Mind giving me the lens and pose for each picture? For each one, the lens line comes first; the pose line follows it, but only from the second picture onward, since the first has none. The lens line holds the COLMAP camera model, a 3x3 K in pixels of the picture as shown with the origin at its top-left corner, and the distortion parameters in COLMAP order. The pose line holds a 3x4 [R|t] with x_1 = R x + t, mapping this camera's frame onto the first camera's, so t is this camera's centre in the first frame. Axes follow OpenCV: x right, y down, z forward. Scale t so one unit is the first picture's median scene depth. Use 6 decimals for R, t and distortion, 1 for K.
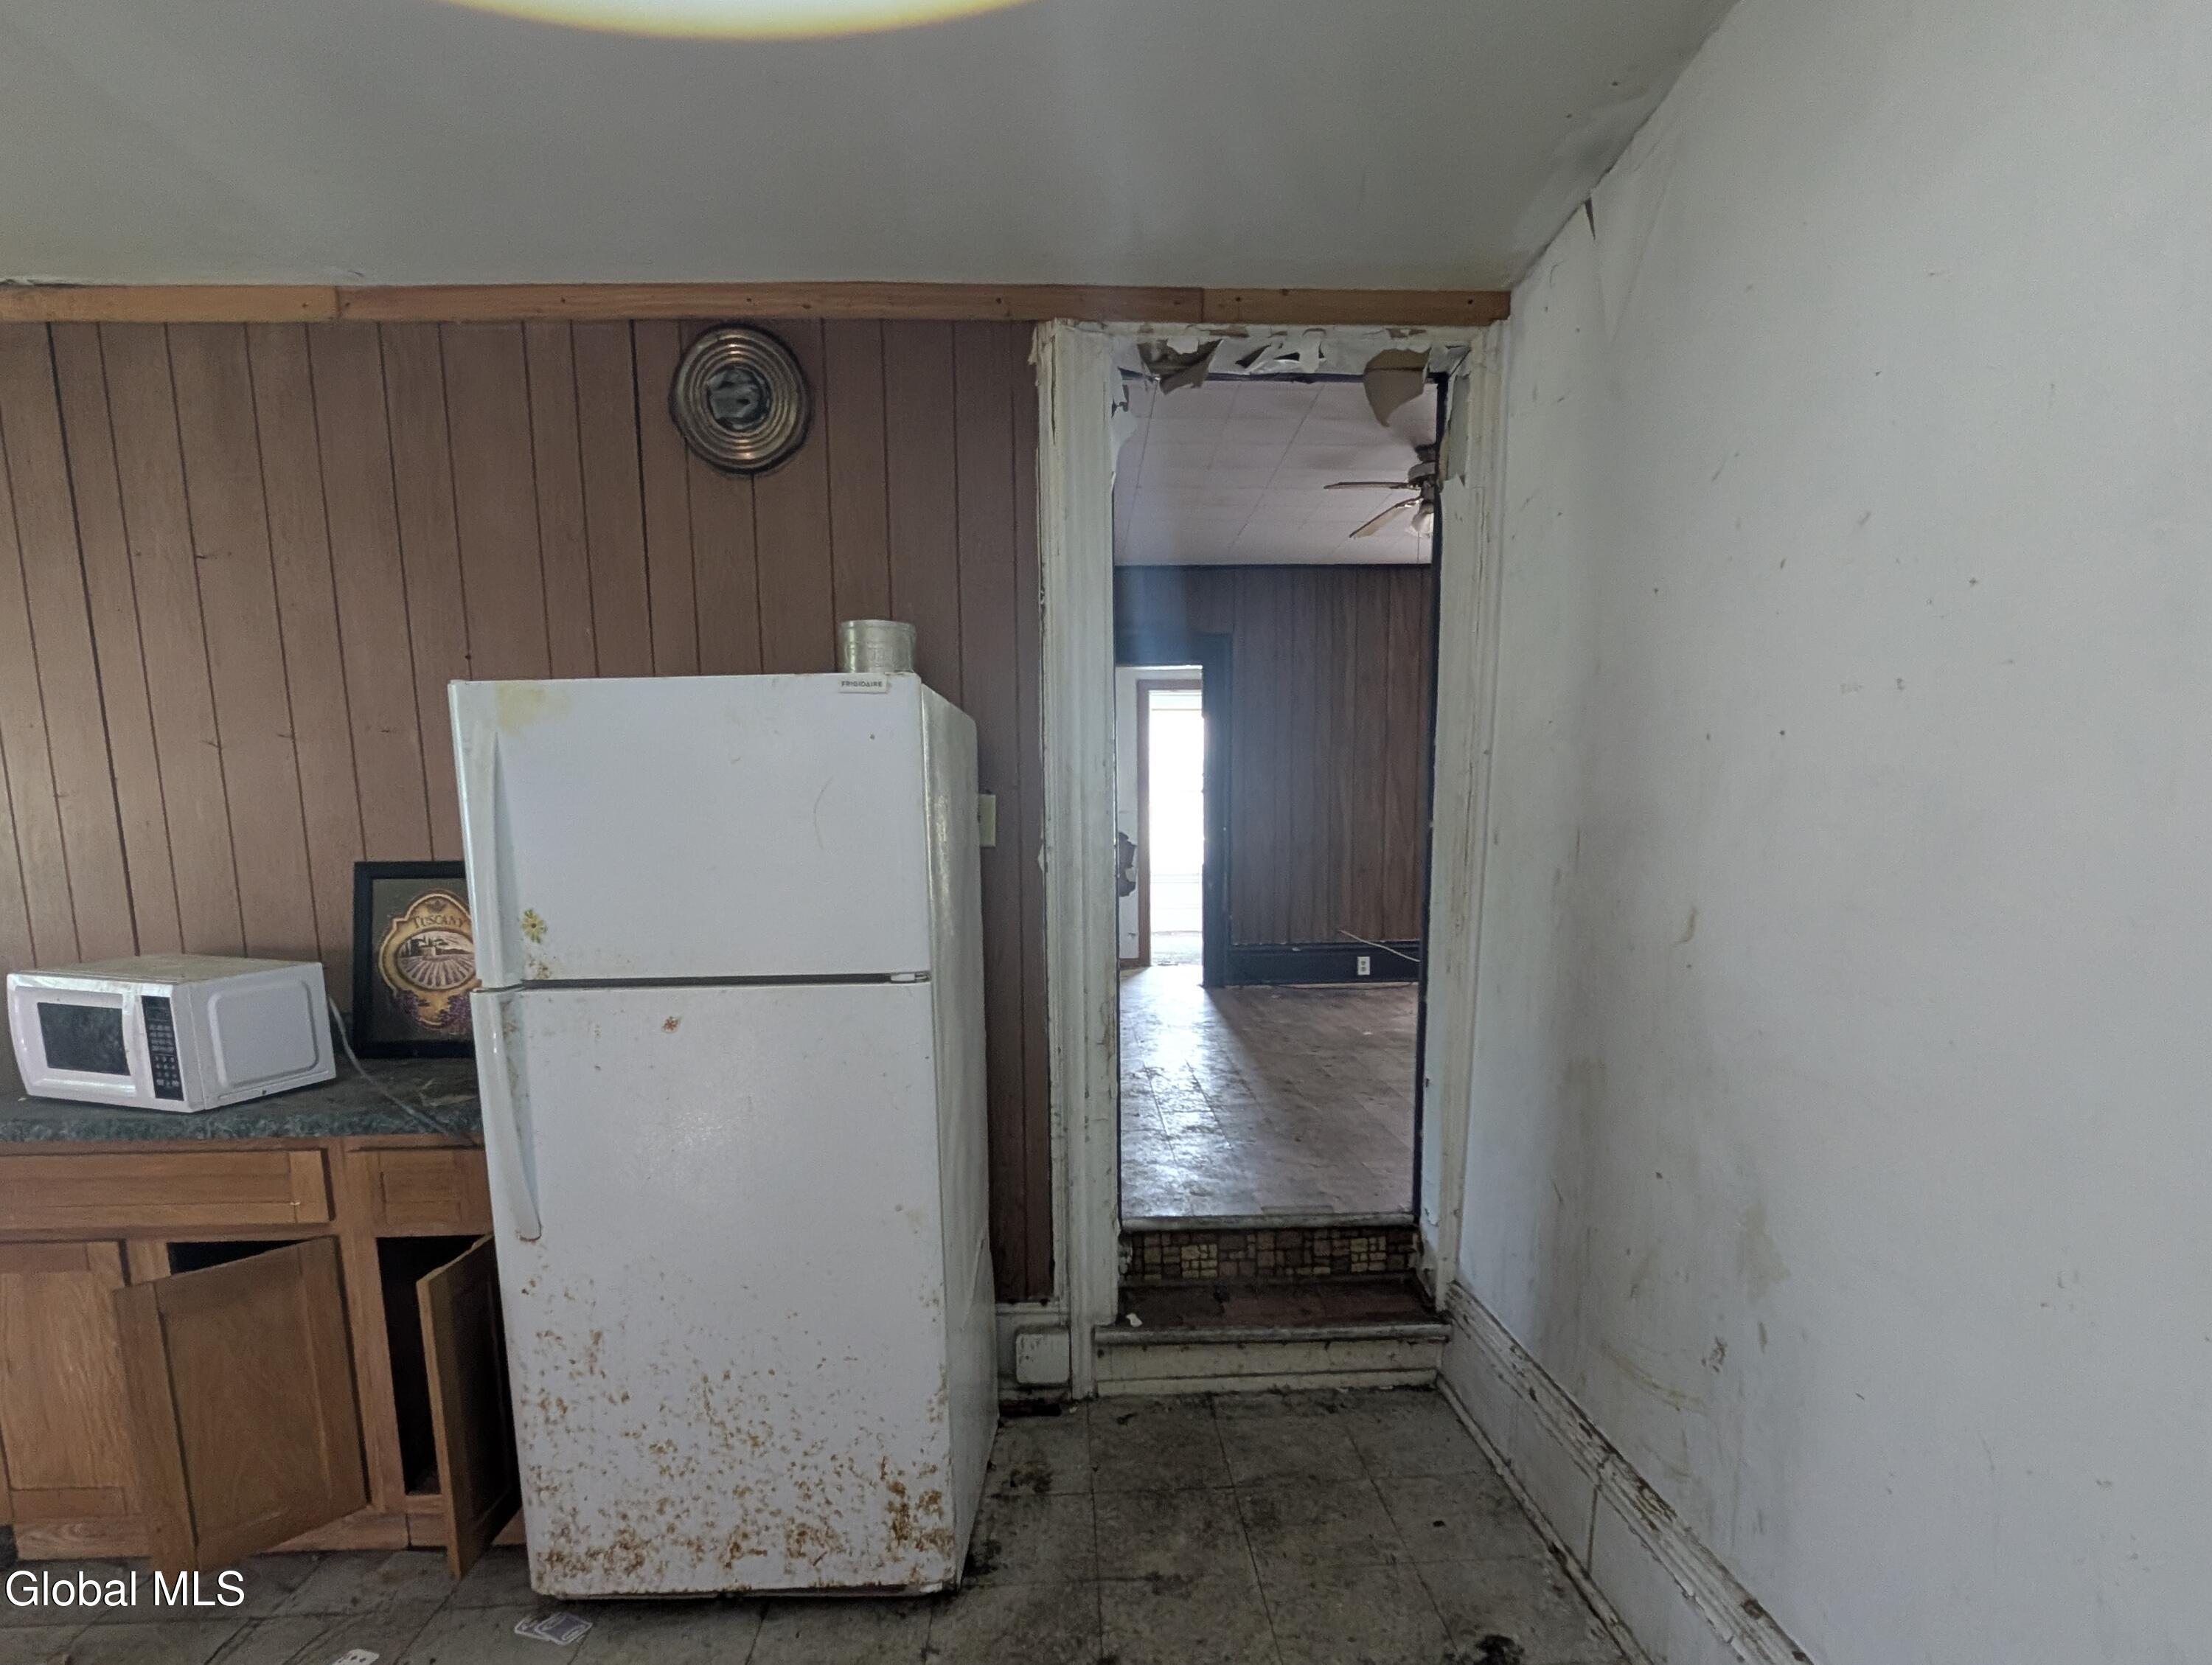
lens RADIAL K [[1187.7, 0, 1123.5], [0, 1187.7, 1025.9], [0, 0, 1]] dist [0.000030, -0.000755]
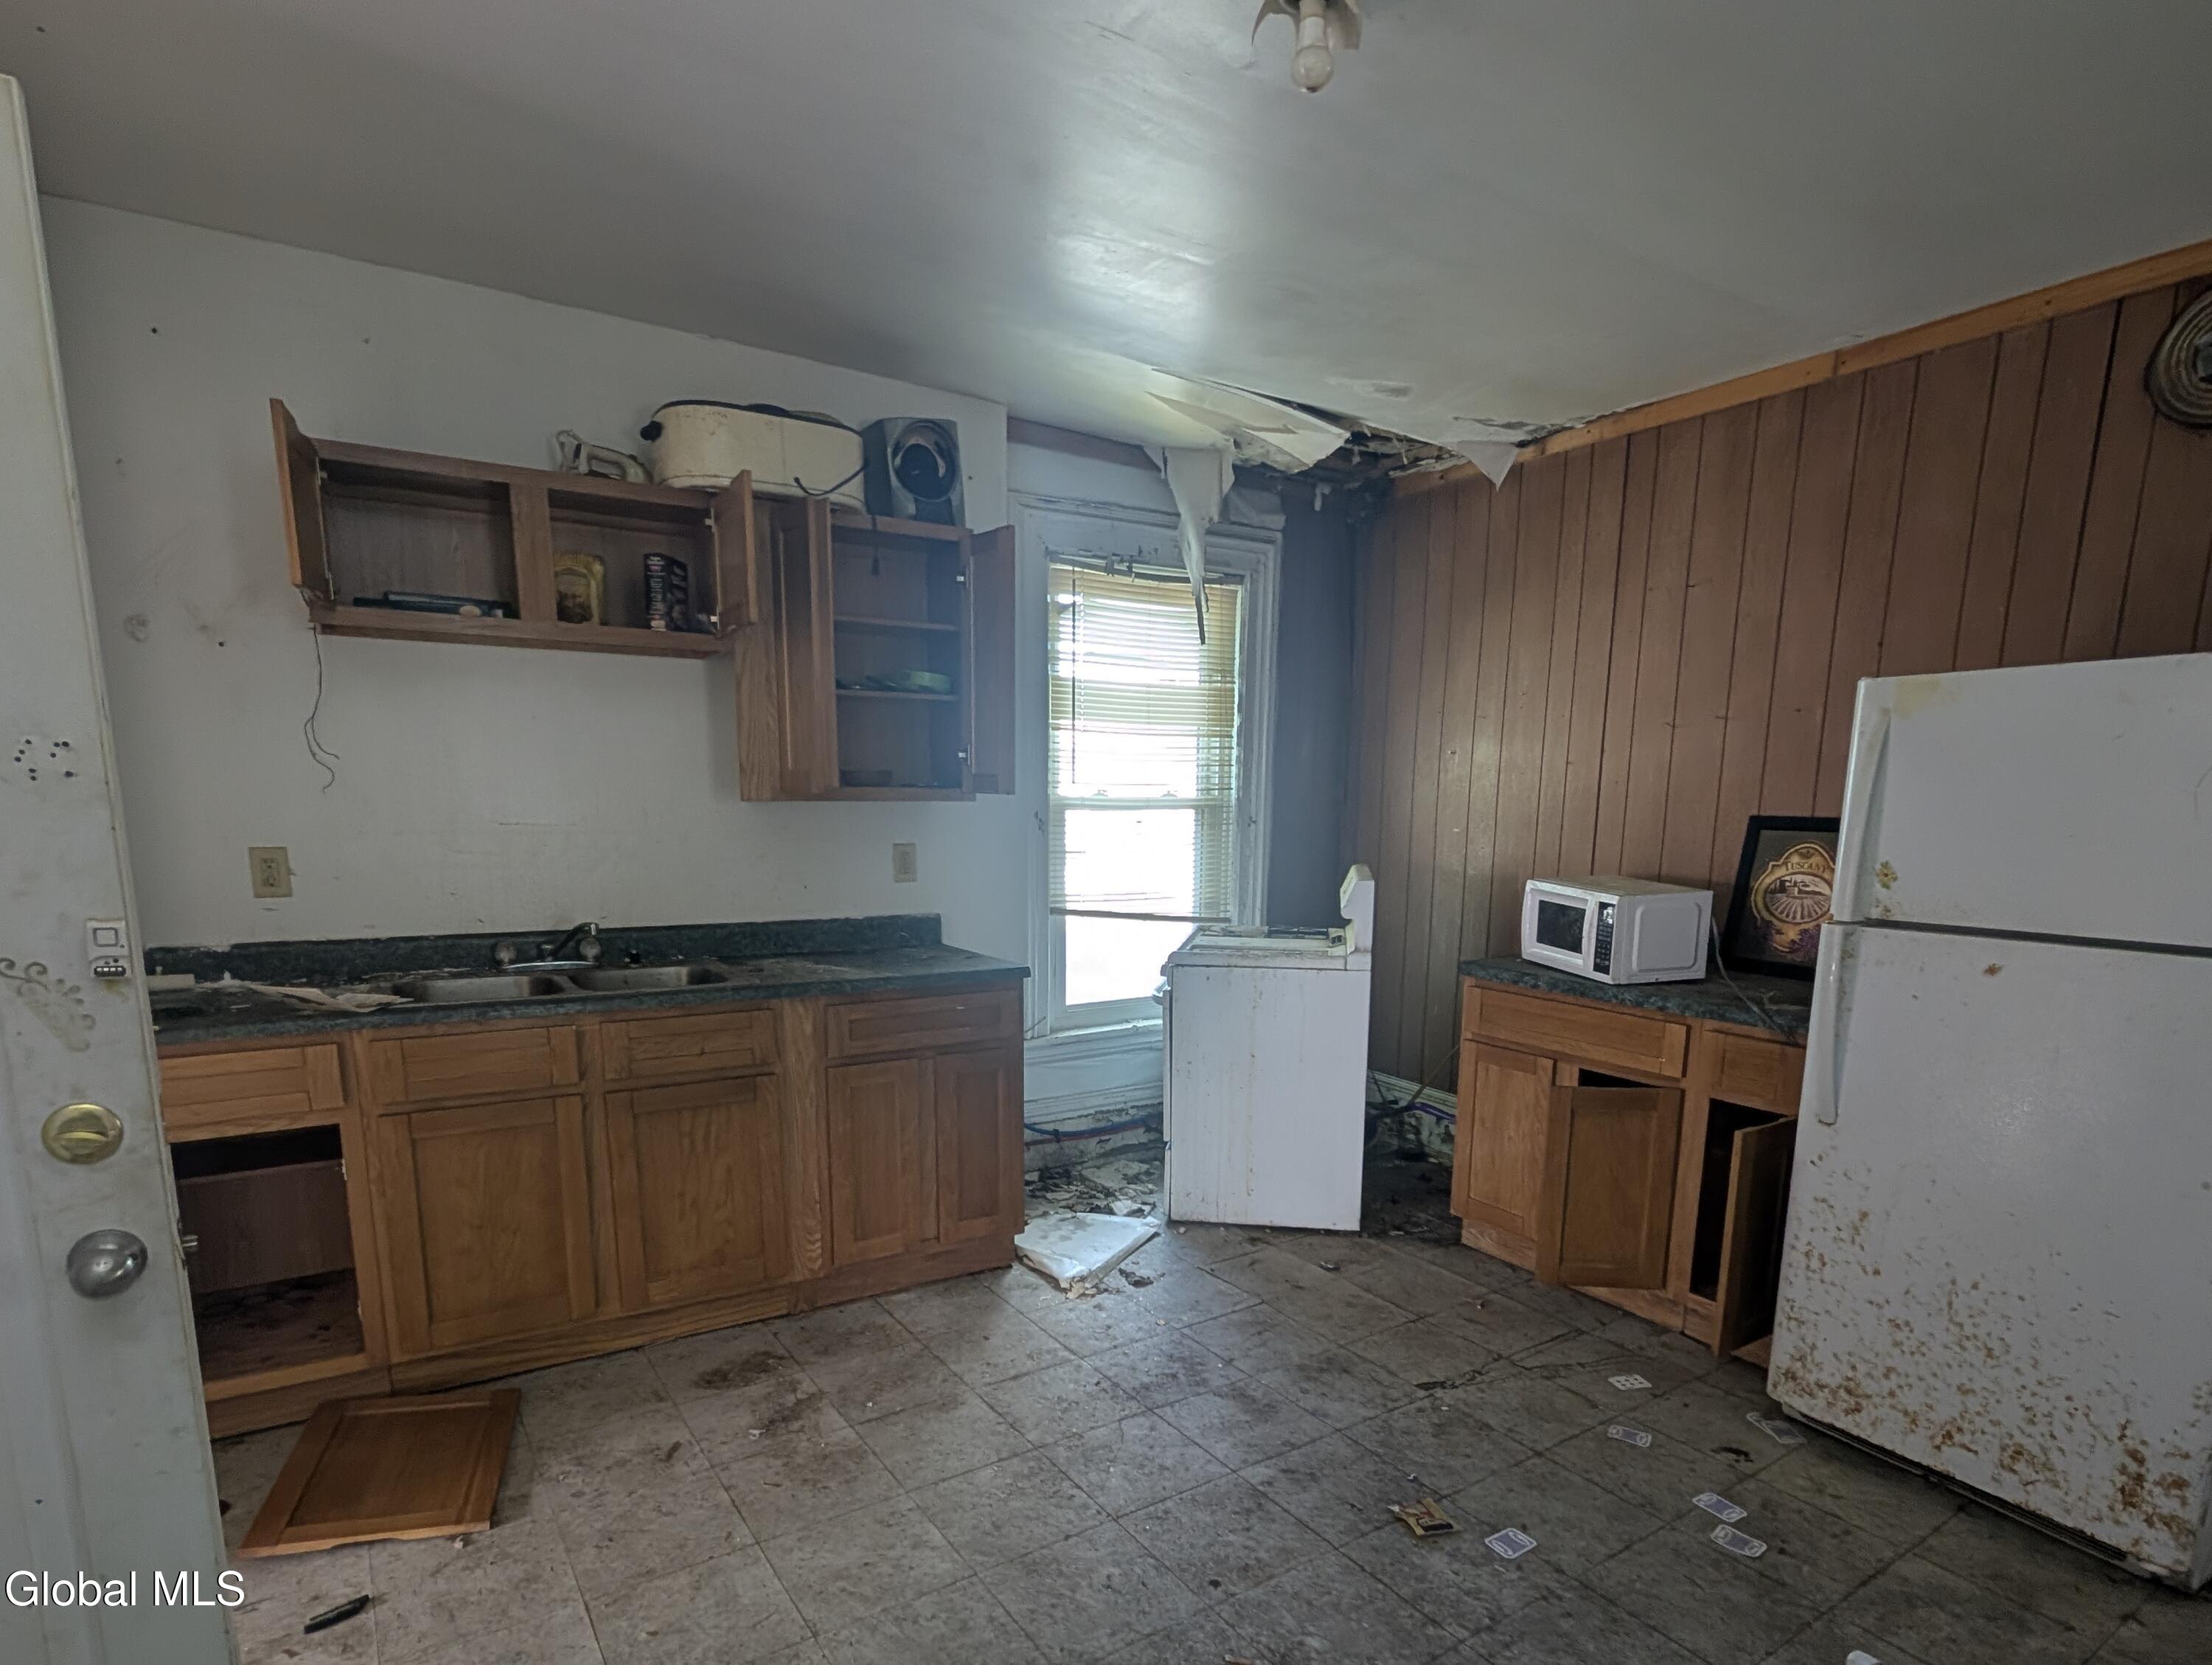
lens RADIAL K [[1187.7, 0, 1123.5], [0, 1187.7, 1025.9], [0, 0, 1]] dist [0.000030, -0.000755]
pose [[0.511553, 0.184186, -0.839279, 0.148902], [-0.148377, 0.981018, 0.124854, 0.030305], [0.846344, 0.060660, 0.529171, -0.288080]]
